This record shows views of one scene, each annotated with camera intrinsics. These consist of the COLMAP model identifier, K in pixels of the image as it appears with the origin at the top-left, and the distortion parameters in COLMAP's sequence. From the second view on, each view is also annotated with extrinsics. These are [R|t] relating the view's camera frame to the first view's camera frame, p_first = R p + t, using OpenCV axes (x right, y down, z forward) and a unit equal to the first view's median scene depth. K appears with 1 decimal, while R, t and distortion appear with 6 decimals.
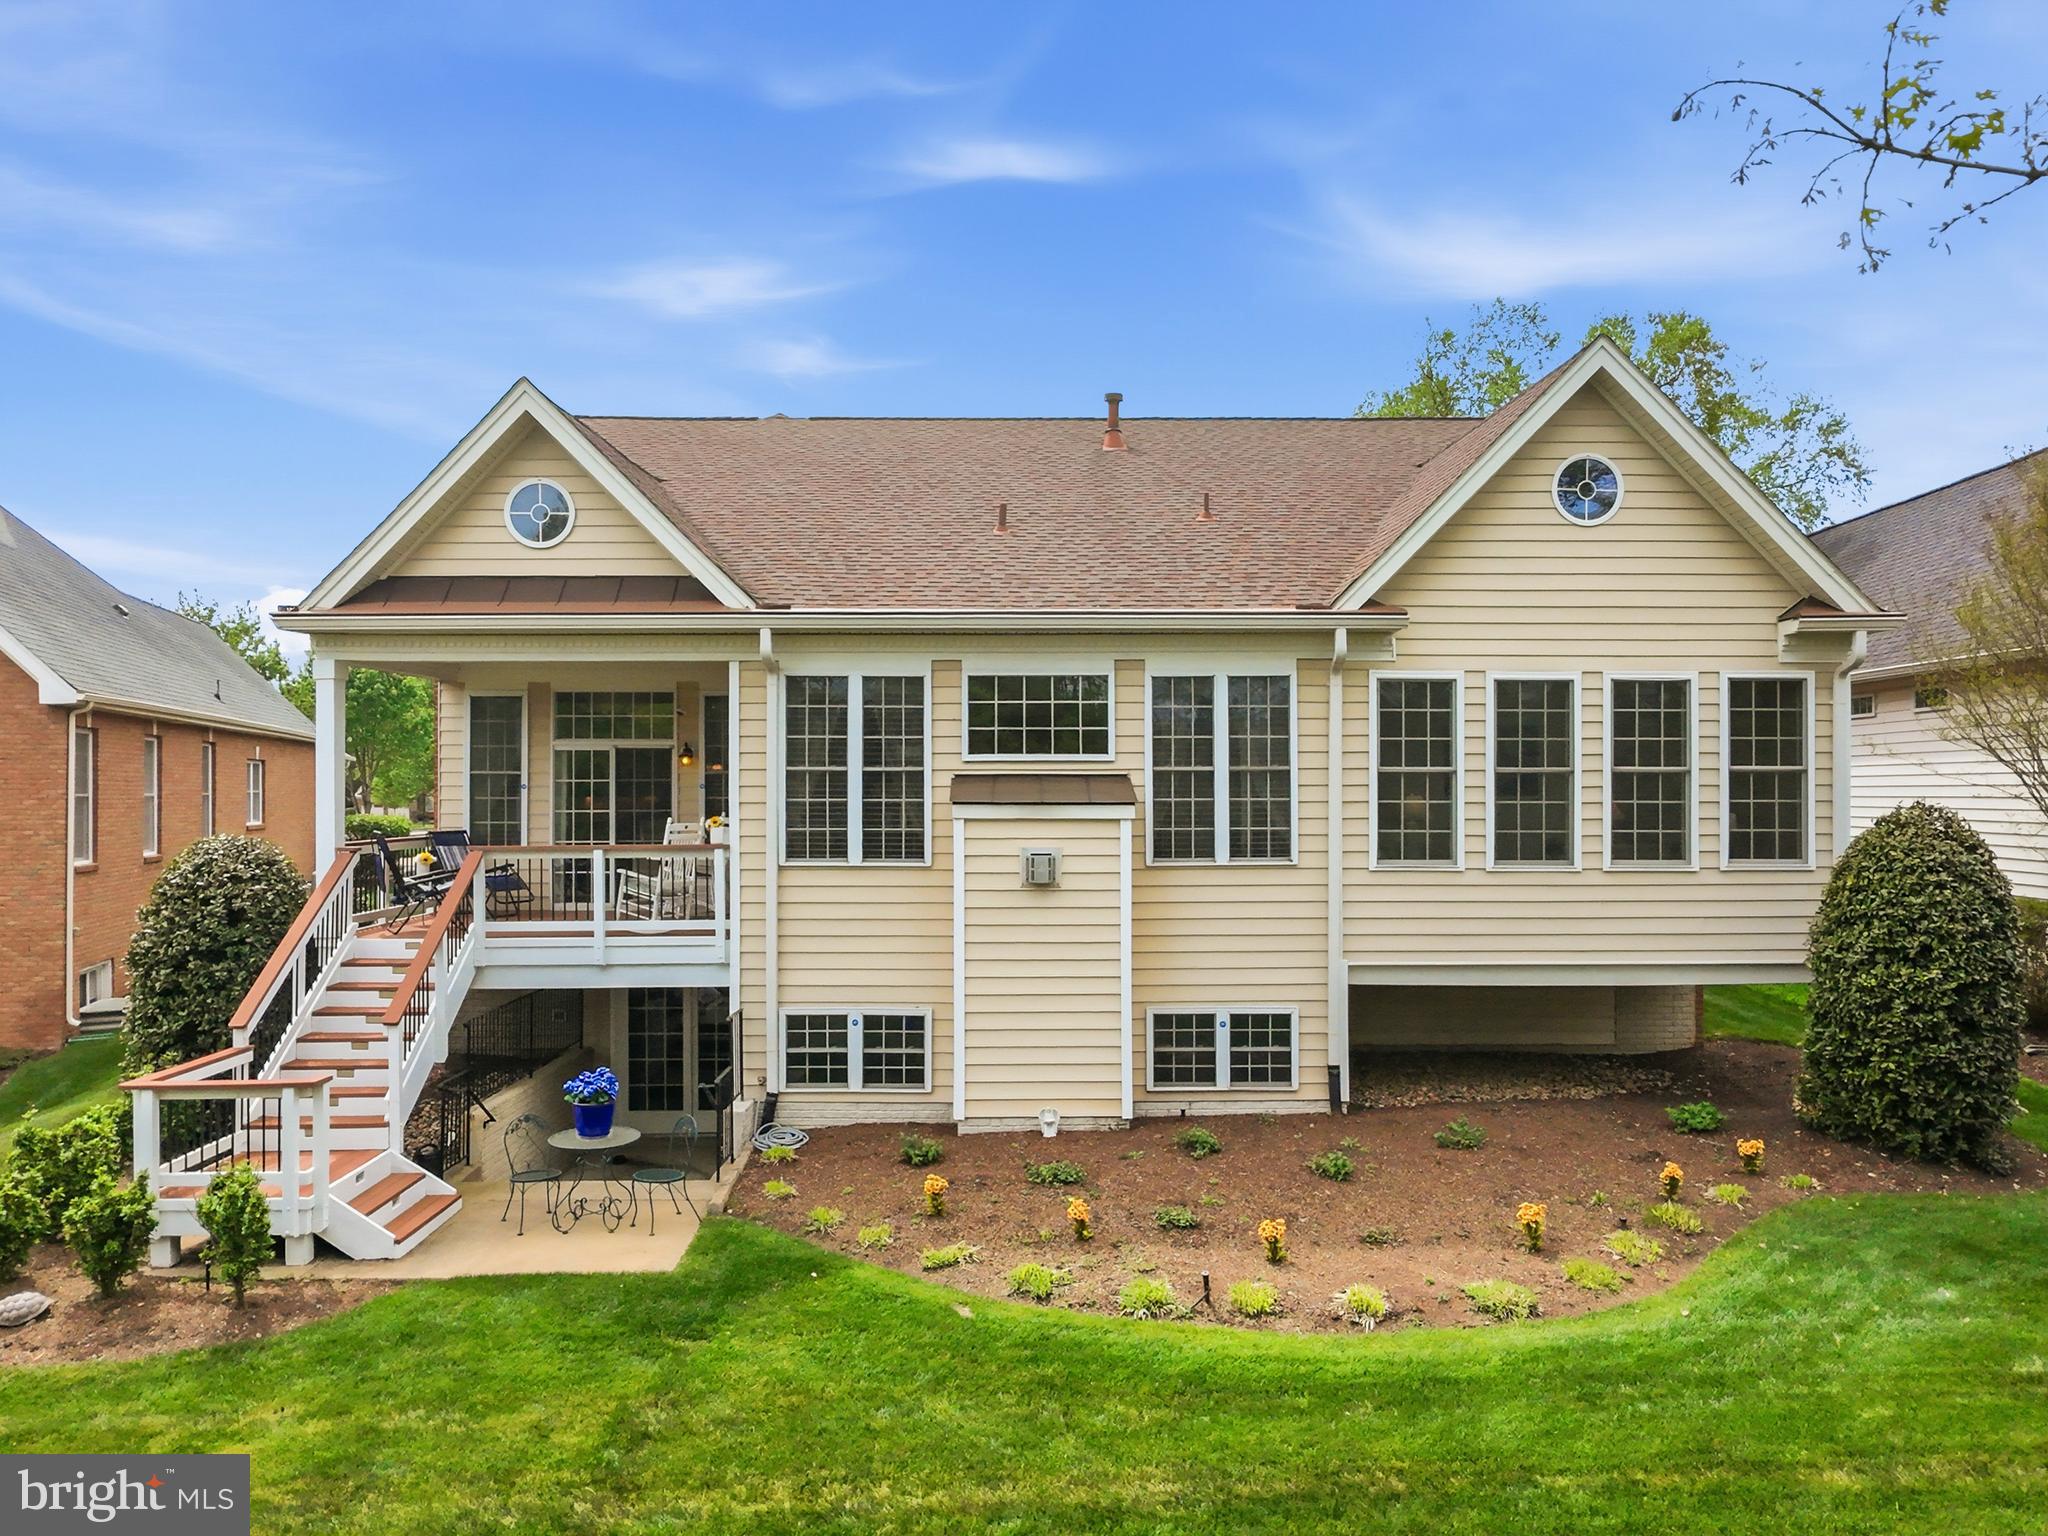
lens RADIAL K [[1360.3, 0, 1033.3], [0, 1360.3, 779.7], [0, 0, 1]] dist [0.003410, -0.003432]
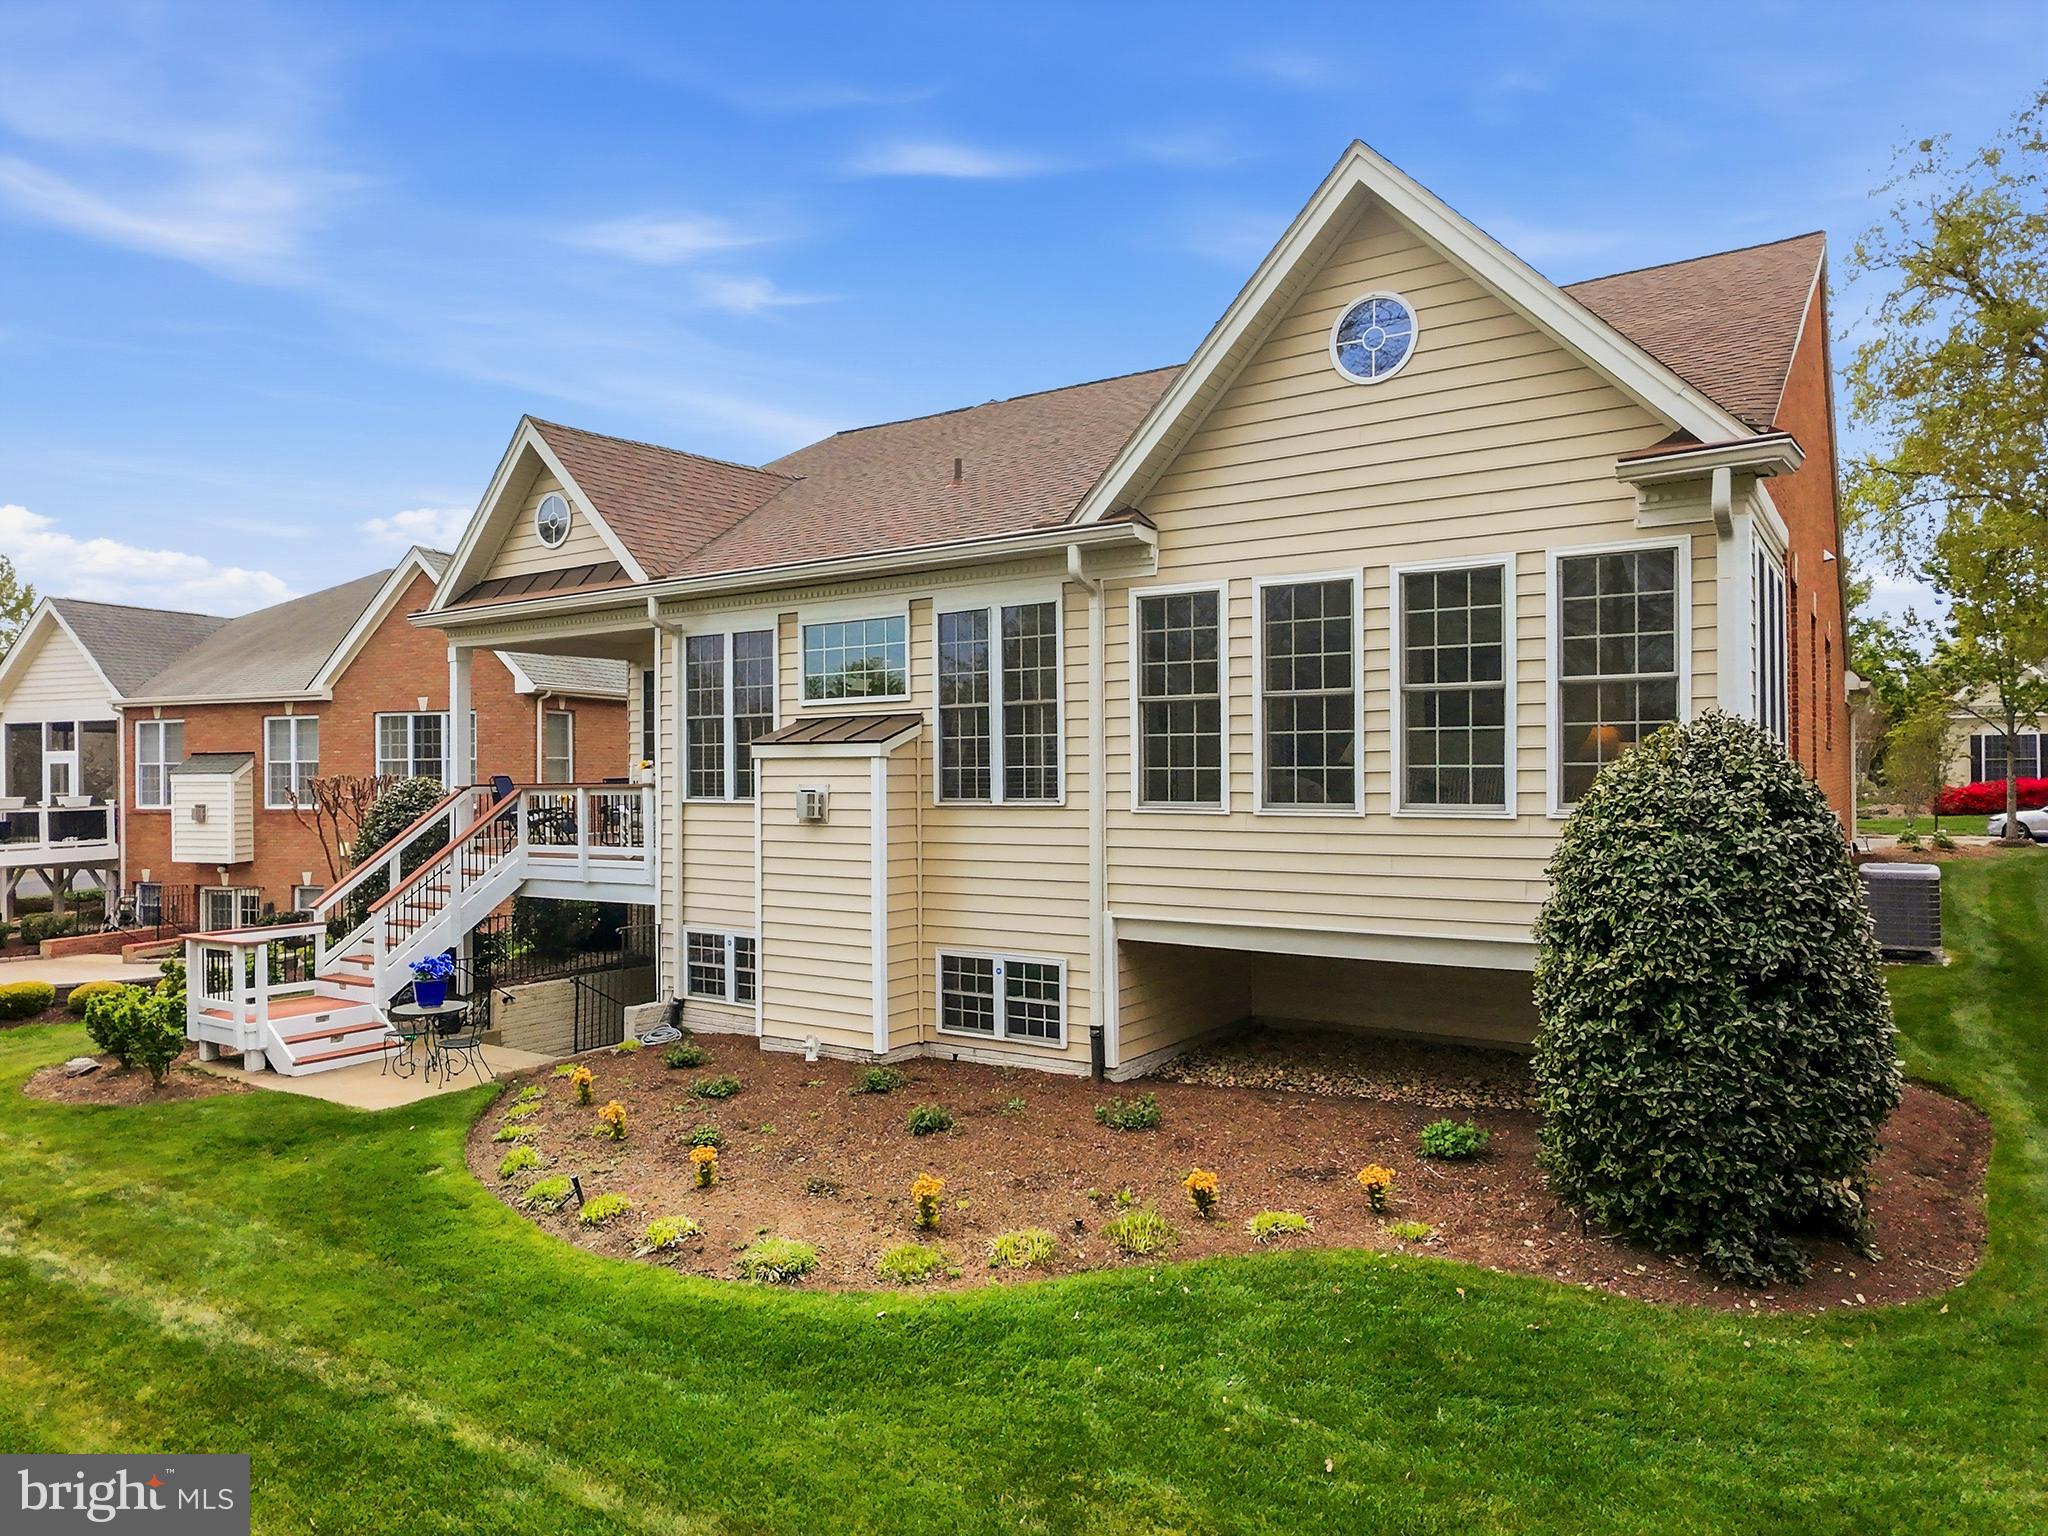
lens RADIAL K [[1311.9, 0, 1024.0], [0, 1311.9, 768.0], [0, 0, 1]] dist [0.007326, -0.000092]
pose [[0.818531, -0.008059, -0.574405, 0.687913], [0.011851, 0.999926, 0.002858, 0.034188], [0.574340, -0.009147, 0.818566, 0.254906]]
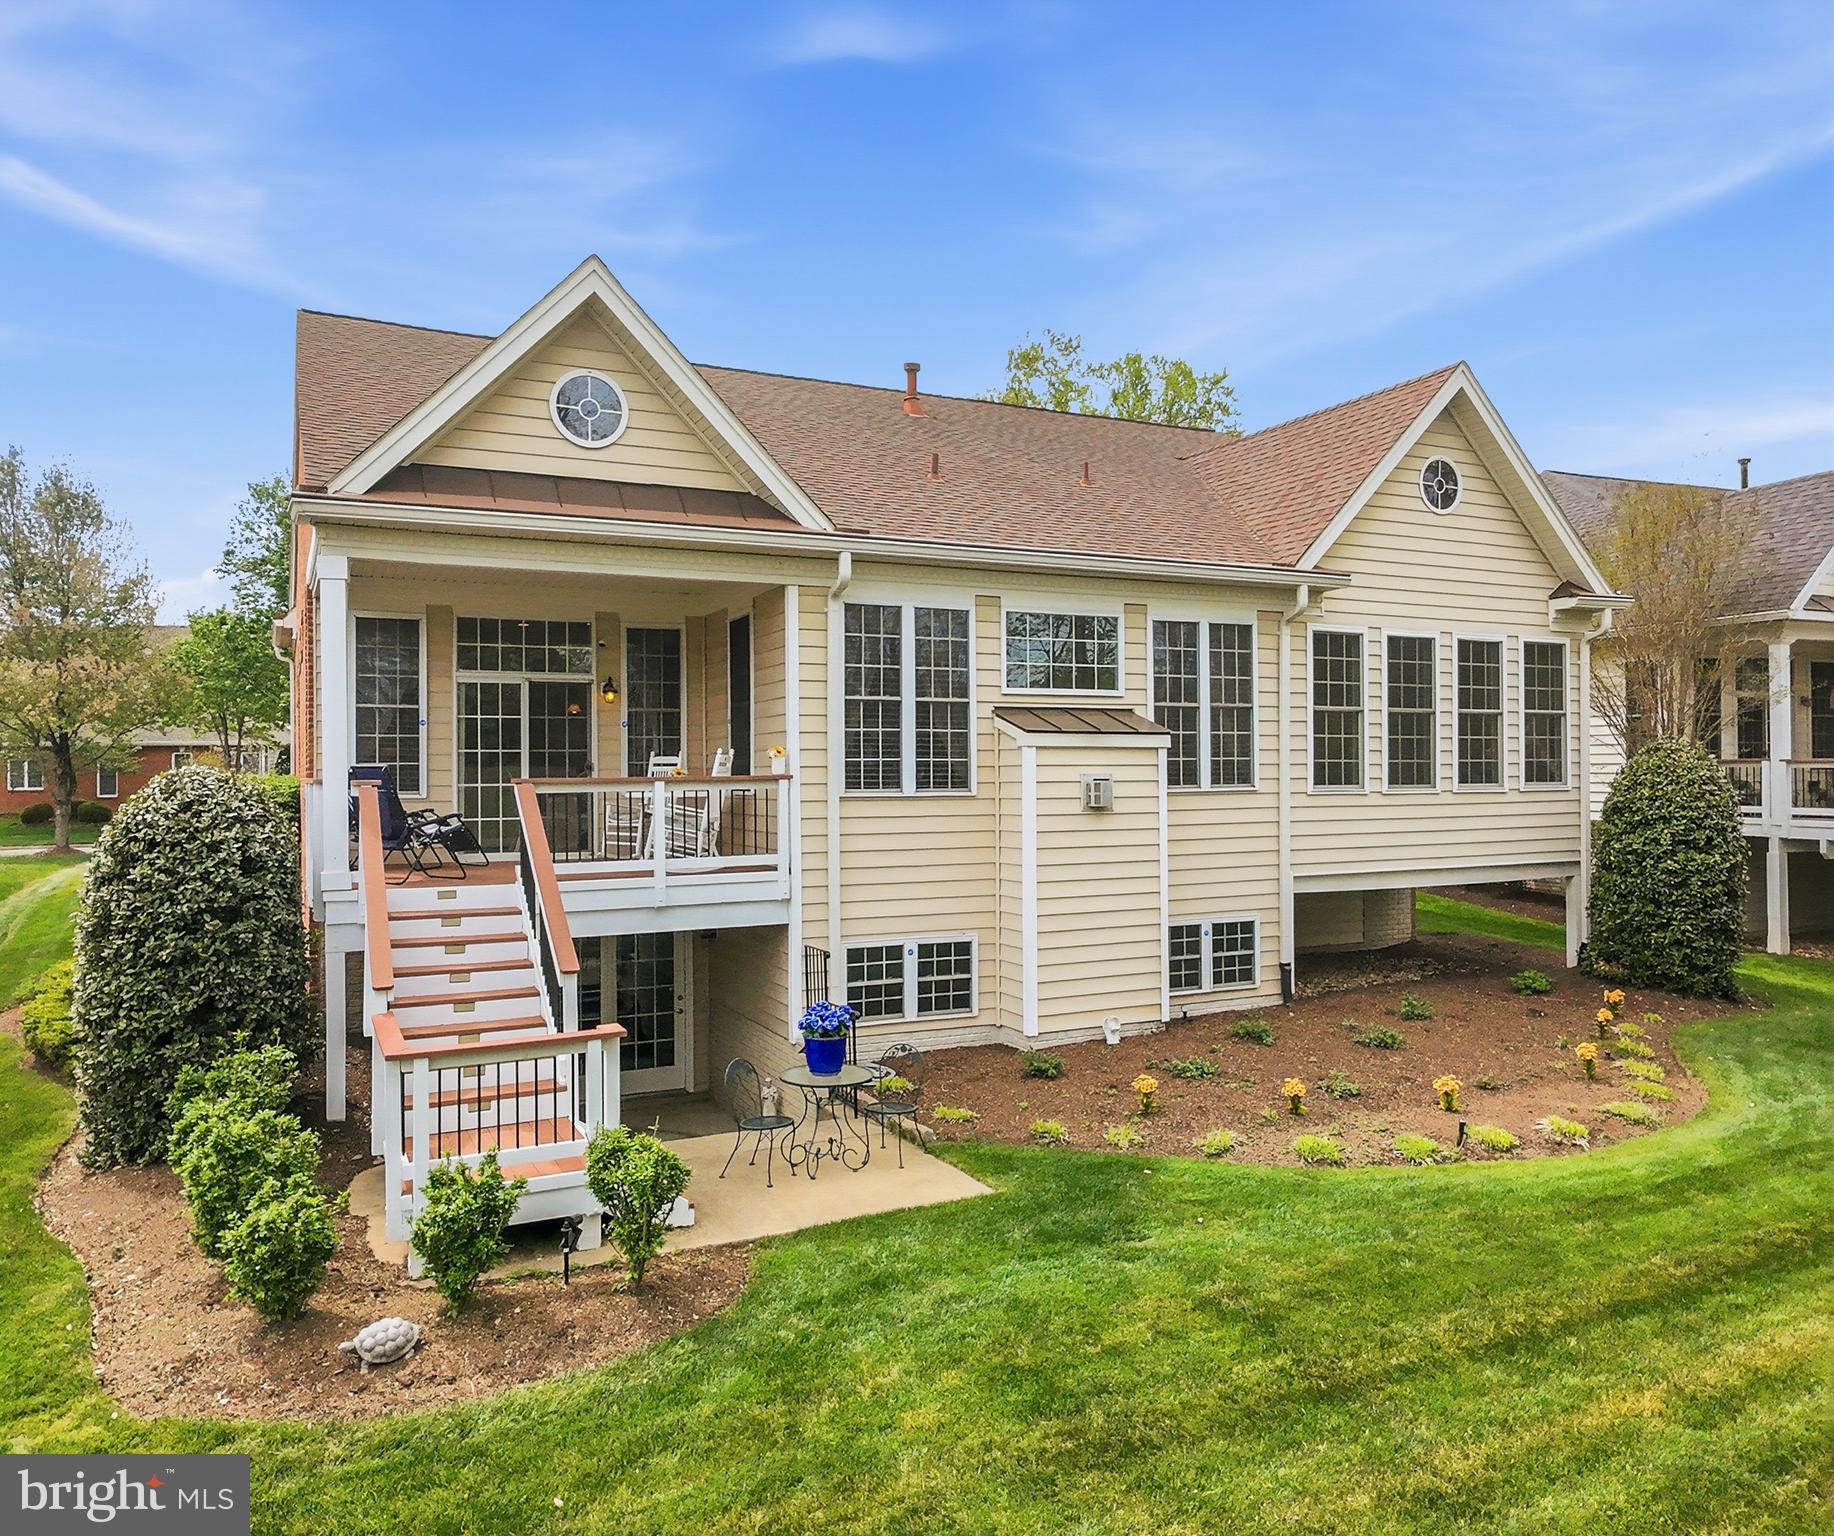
lens RADIAL K [[1280.3, 0, 917.0], [0, 1280.3, 768.0], [0, 0, 1]] dist [-0.001461, 0.000351]
pose [[0.910882, -0.004067, 0.412647, -0.513798], [0.003402, 0.999991, 0.002345, 0.040491], [-0.412653, -0.000732, 0.910888, 0.138409]]
